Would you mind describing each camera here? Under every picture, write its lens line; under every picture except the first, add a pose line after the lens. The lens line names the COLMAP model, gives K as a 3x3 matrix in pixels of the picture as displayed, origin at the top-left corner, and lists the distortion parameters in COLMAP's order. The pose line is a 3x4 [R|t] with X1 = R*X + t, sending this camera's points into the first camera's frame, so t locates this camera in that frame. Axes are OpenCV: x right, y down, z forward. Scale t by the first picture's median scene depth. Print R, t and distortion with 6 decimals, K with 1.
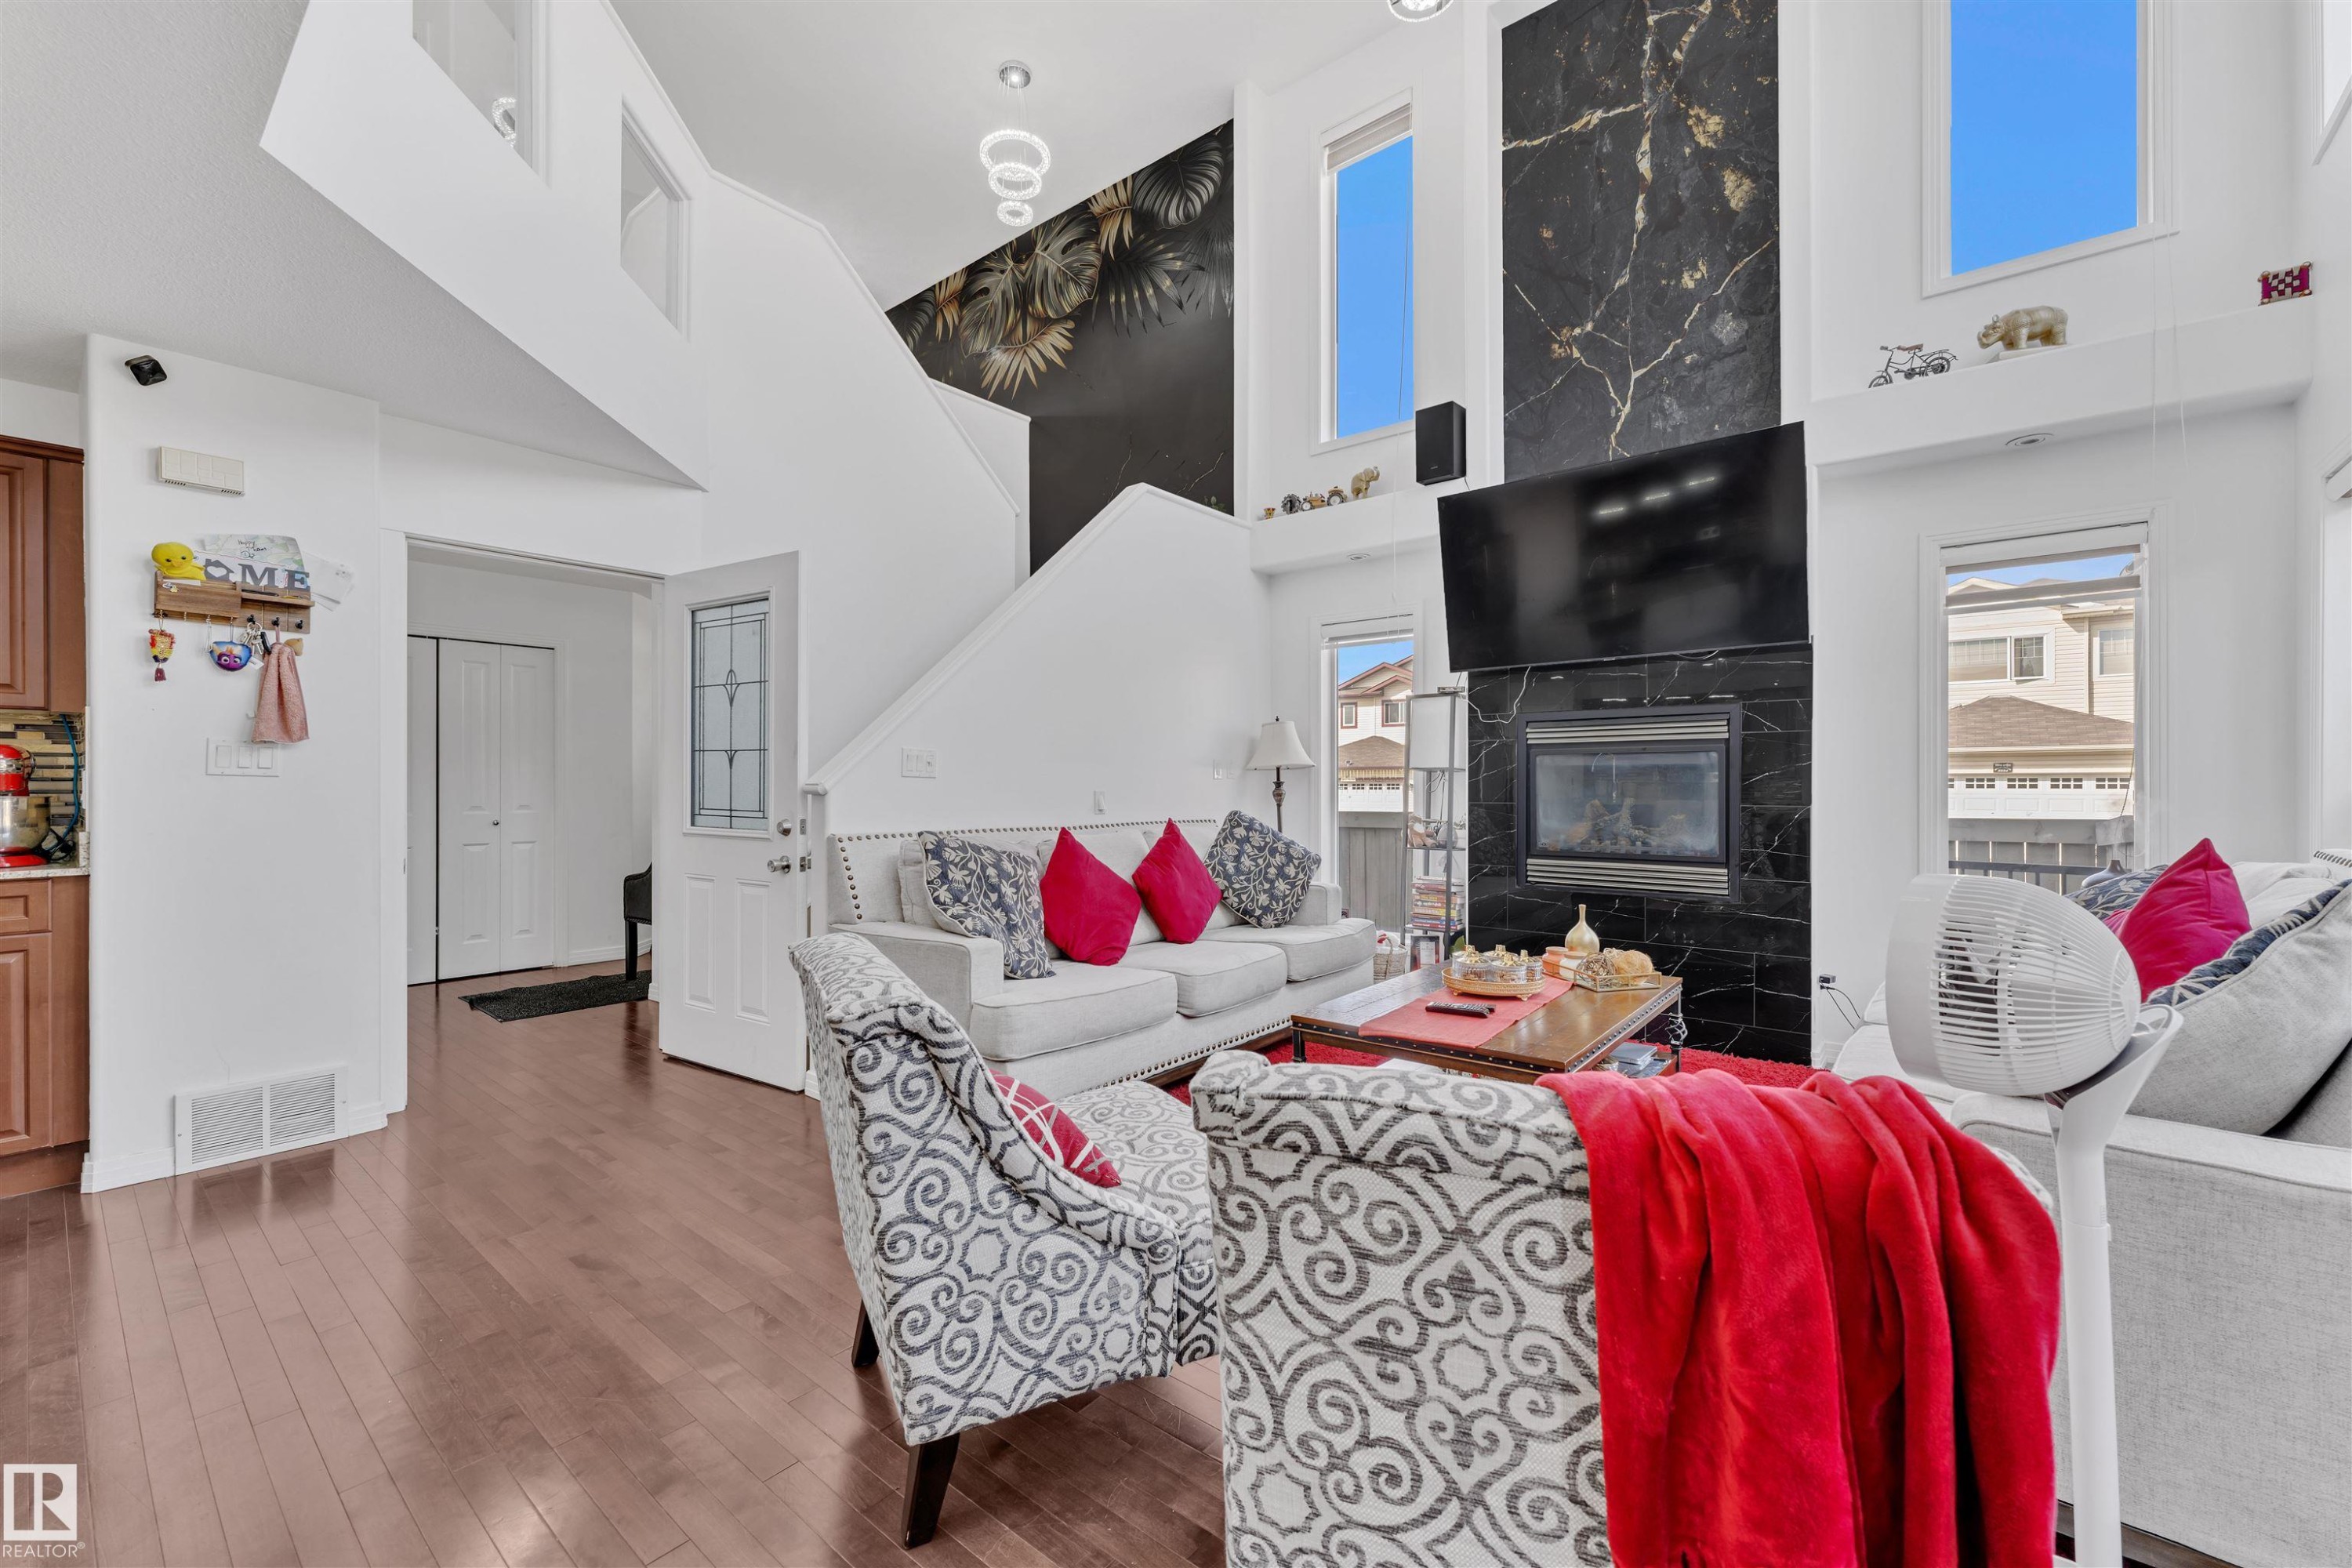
lens RADIAL K [[946.2, 0, 1172.6], [0, 946.2, 791.1], [0, 0, 1]] dist [-0.000734, 0.000124]
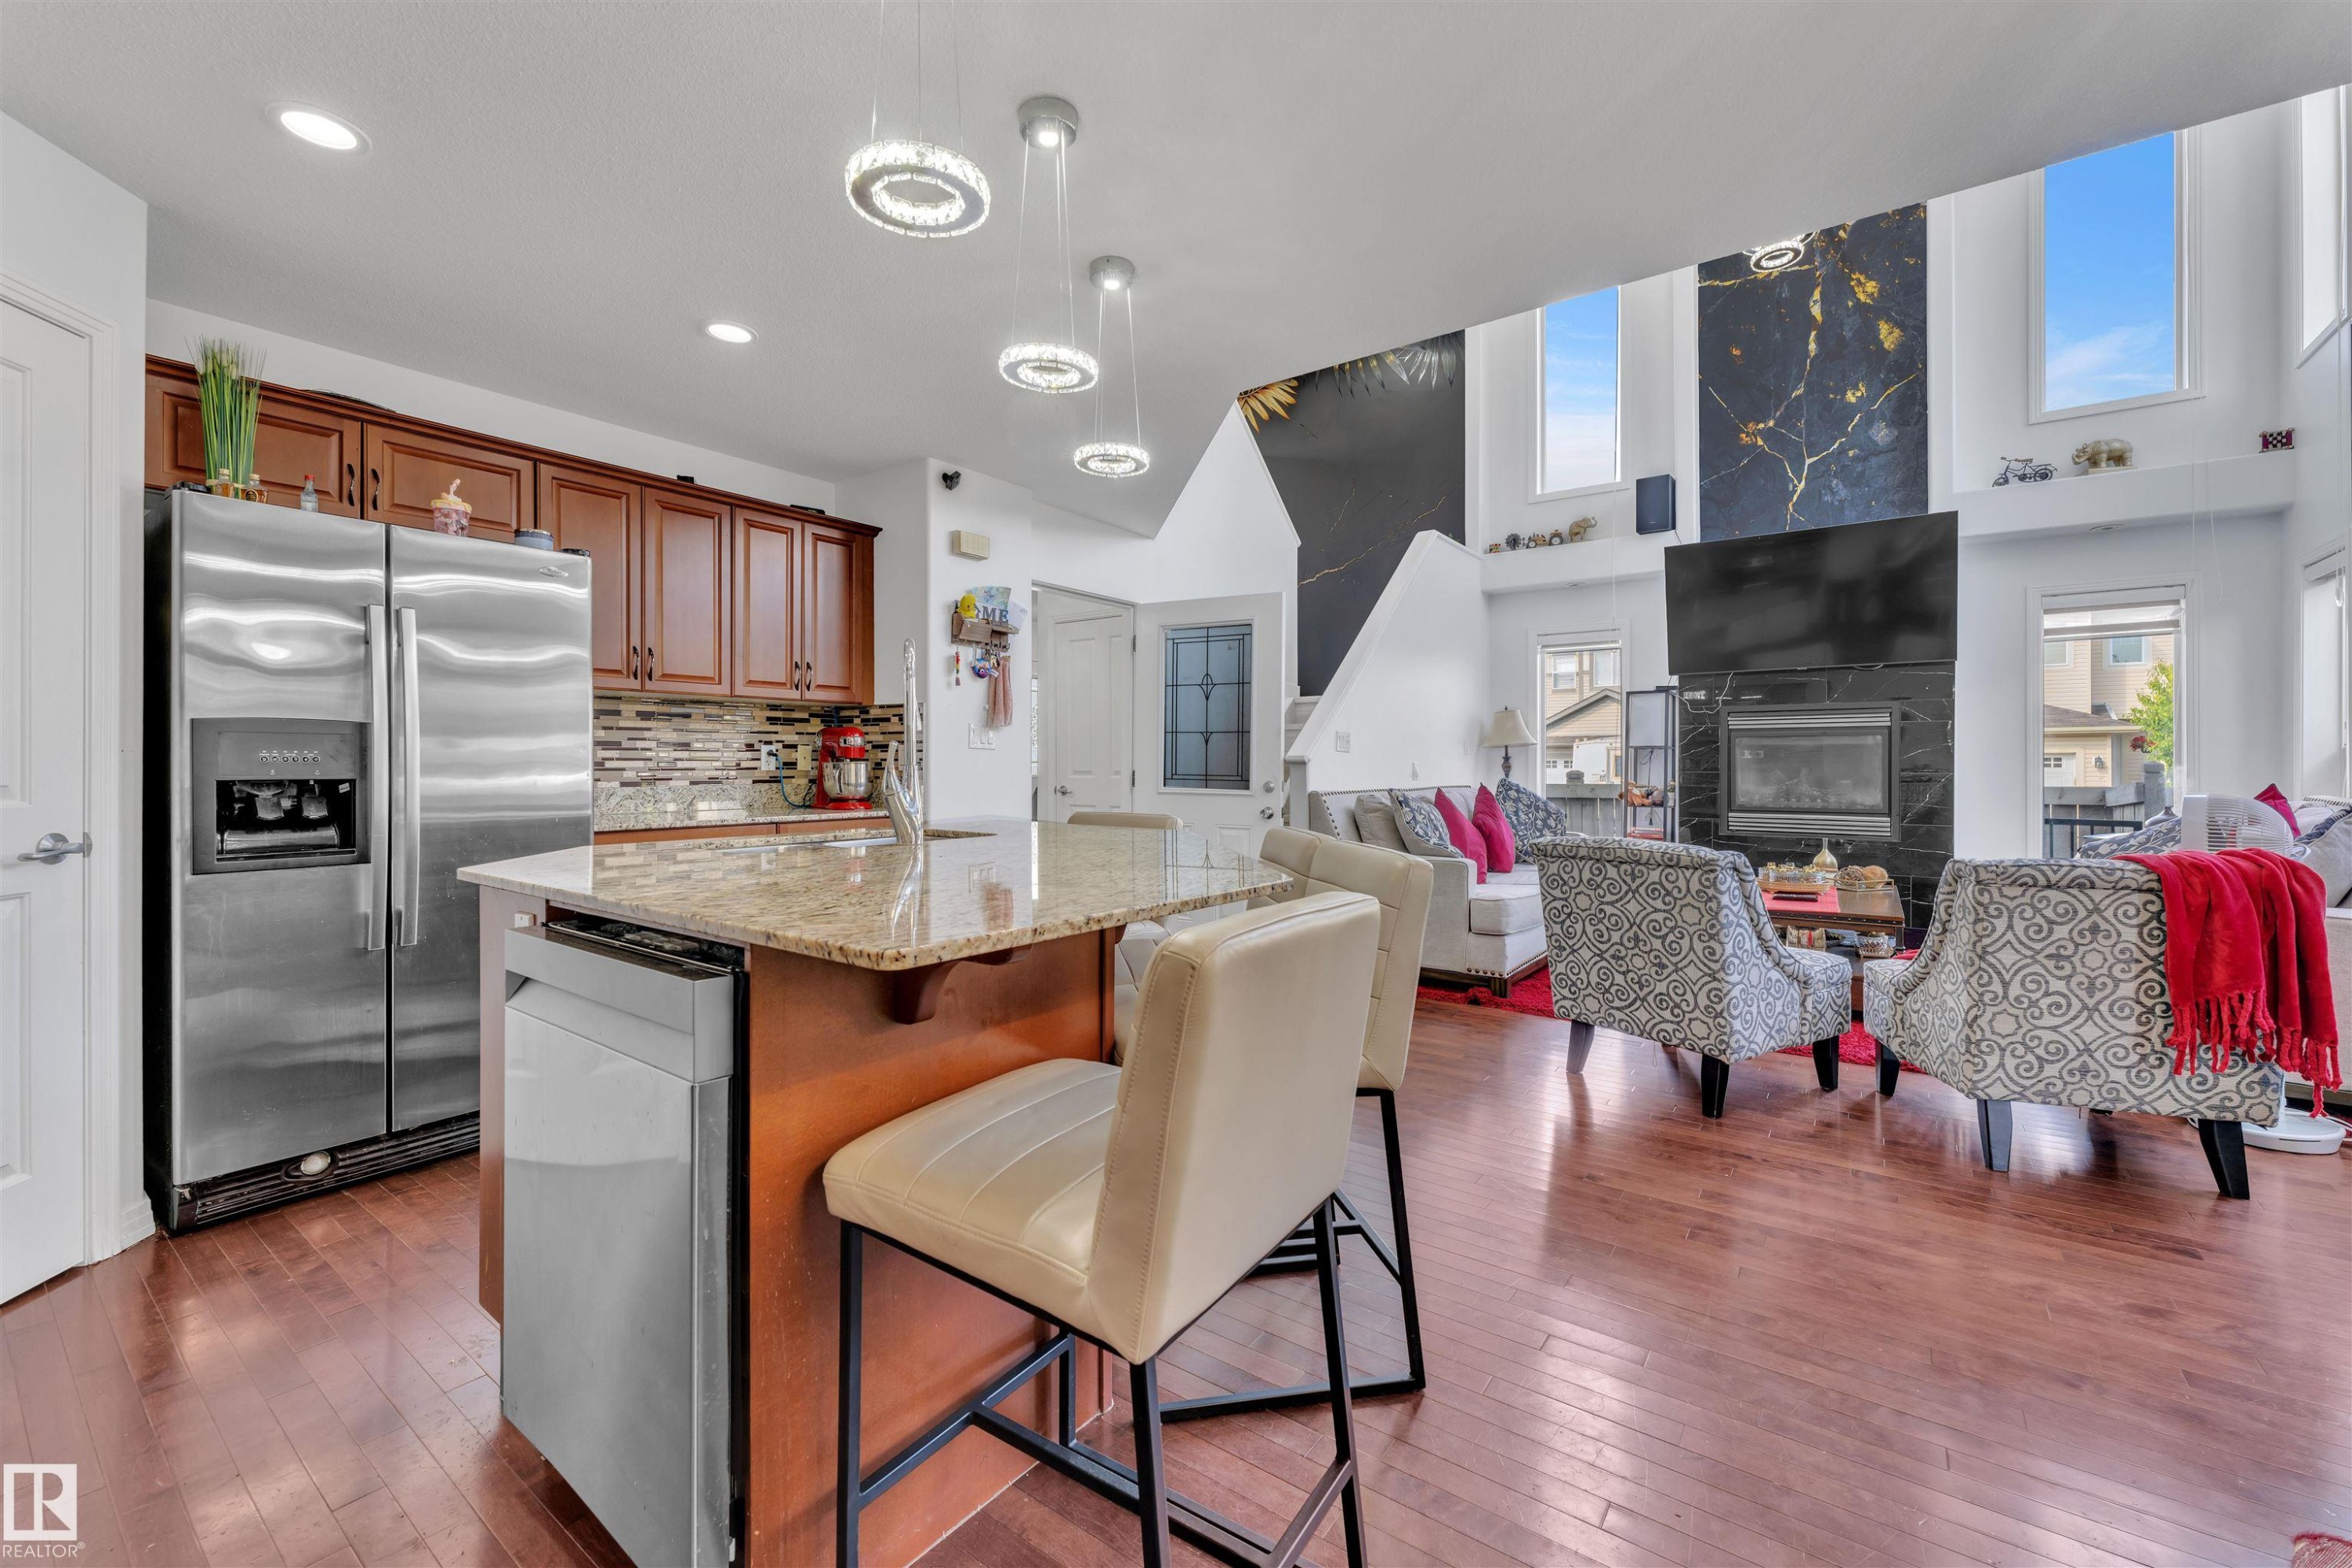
lens RADIAL K [[949.9, 0, 1167.5], [0, 949.9, 767.0], [0, 0, 1]] dist [0.000884, -0.000113]
pose [[0.998660, 0.001554, 0.051730, -0.640438], [-0.001362, 0.999992, -0.003746, 0.014342], [-0.051735, 0.003670, 0.998654, -0.413838]]
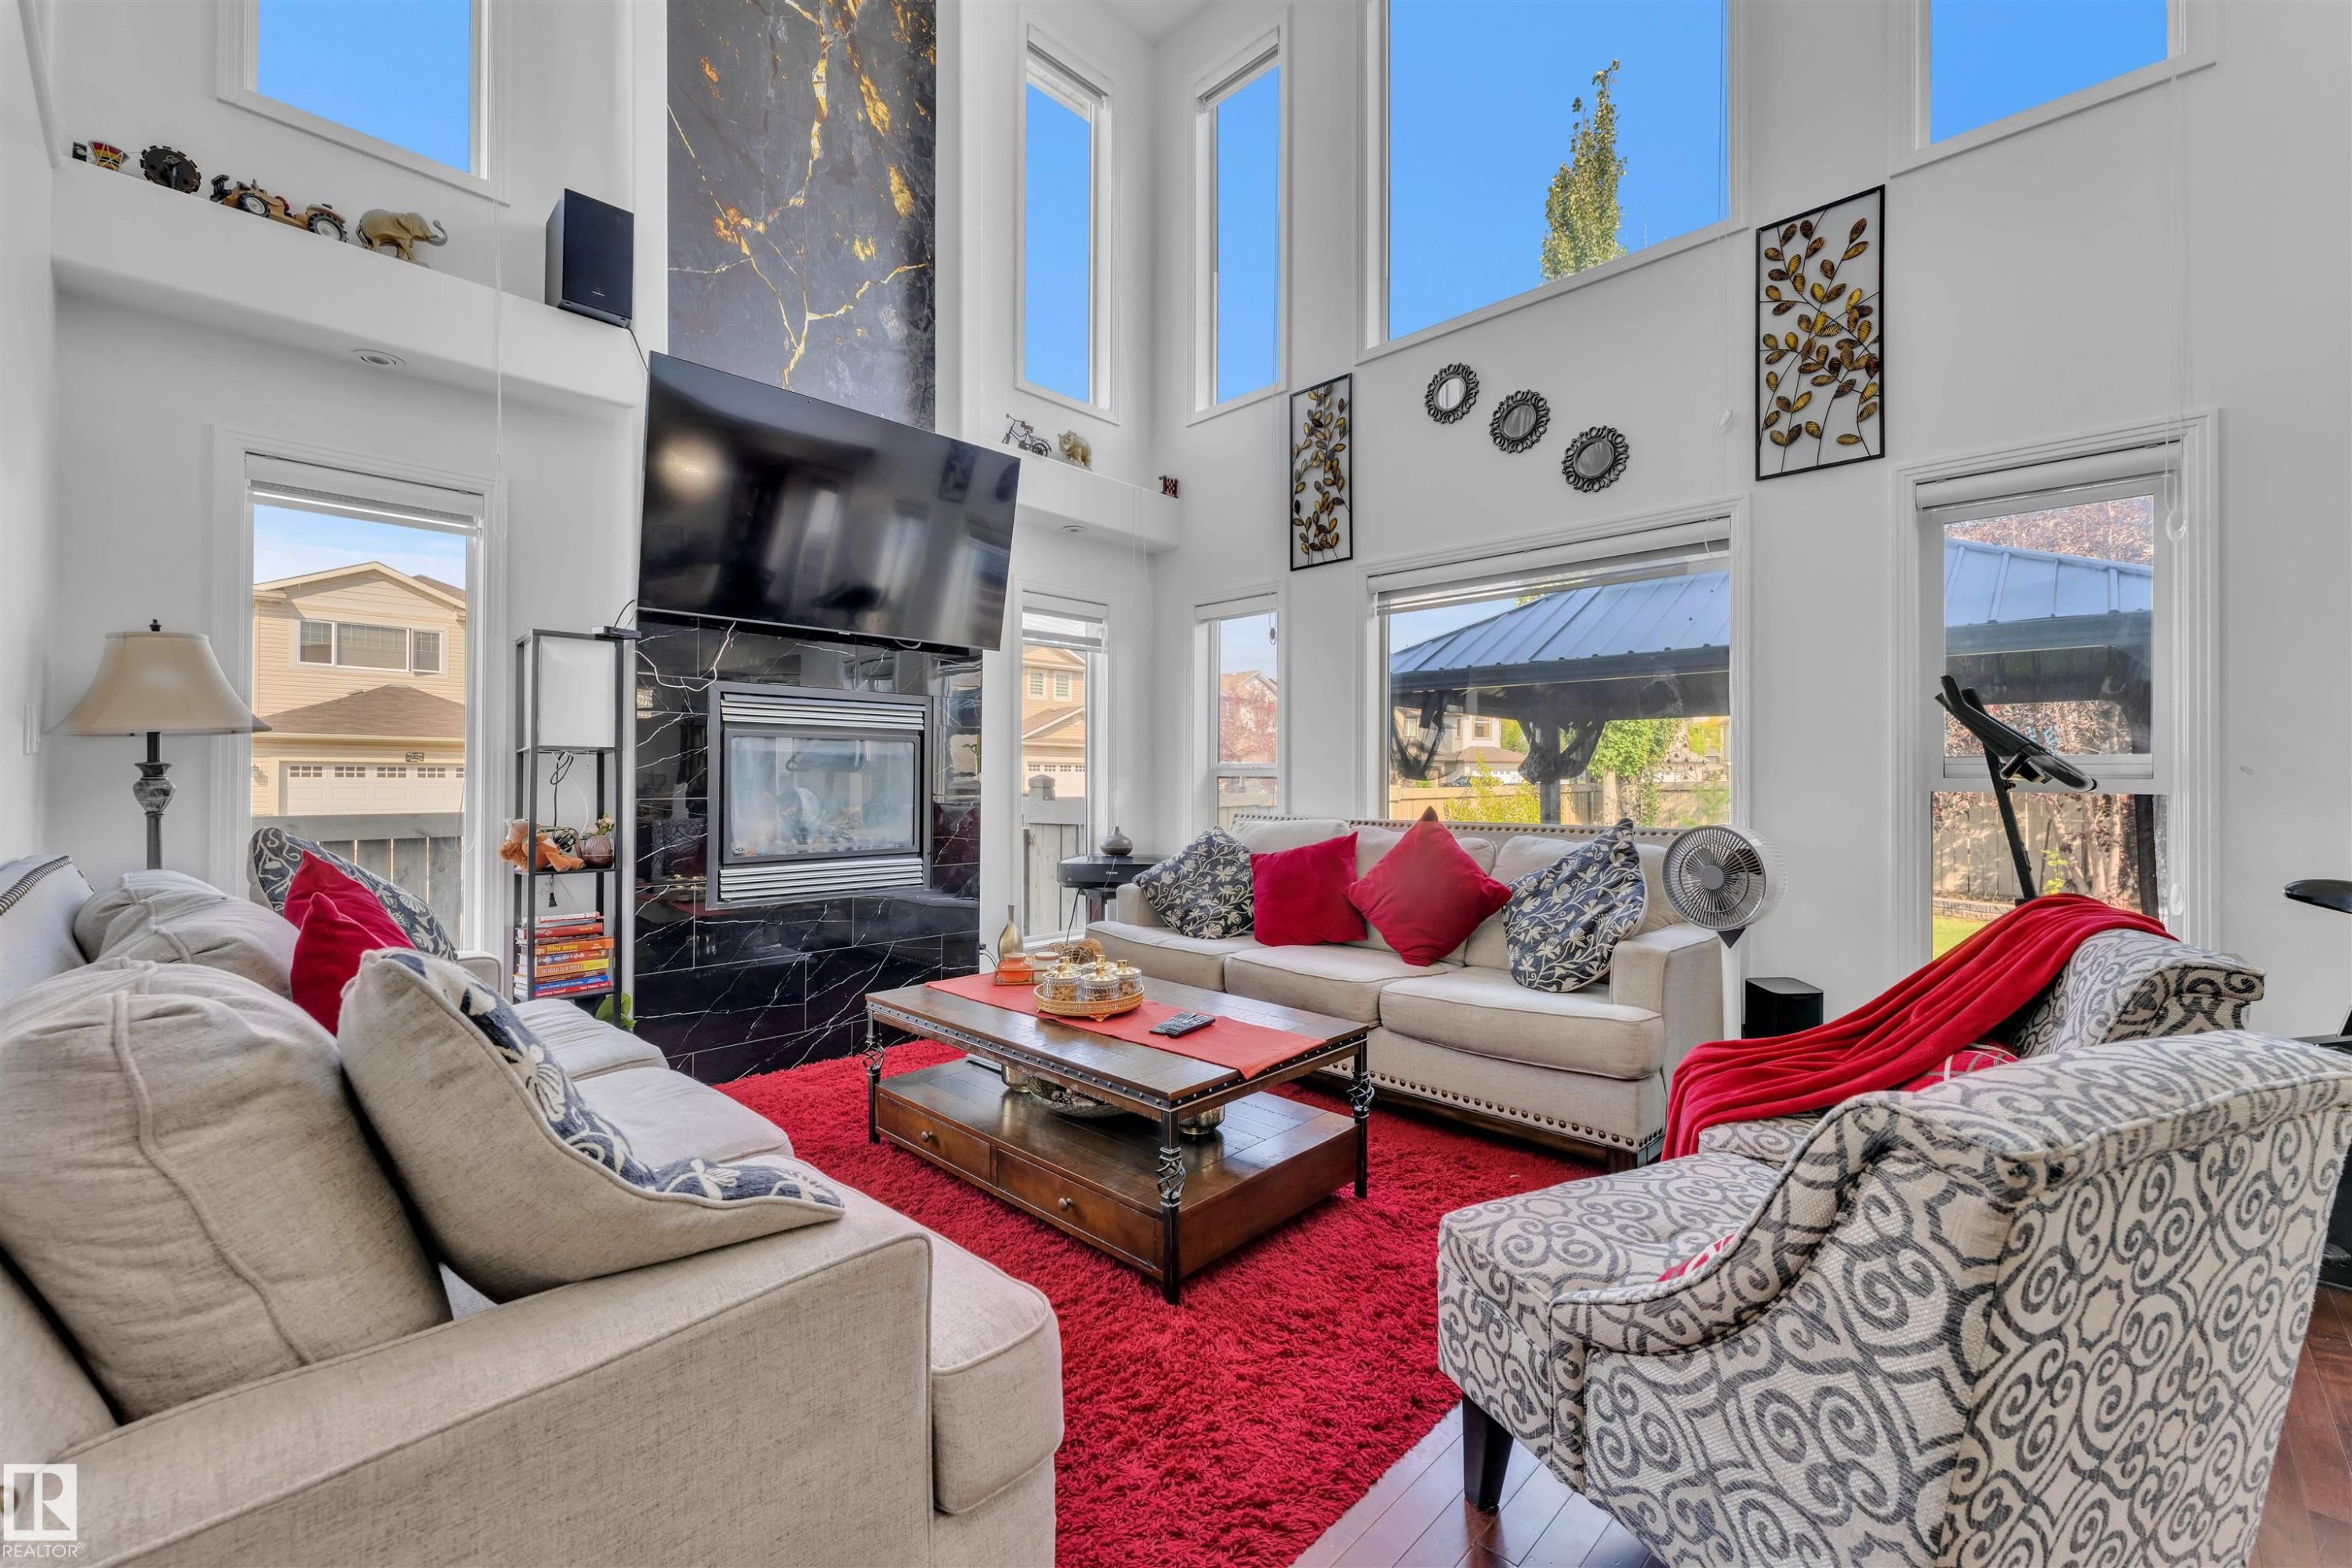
lens RADIAL K [[949.9, 0, 1167.5], [0, 949.9, 767.0], [0, 0, 1]] dist [0.000884, -0.000113]
pose [[0.086238, 0.012218, 0.996200, -0.461469], [0.001103, 0.999923, -0.012359, -0.003475], [-0.996274, 0.002164, 0.086218, 0.730111]]
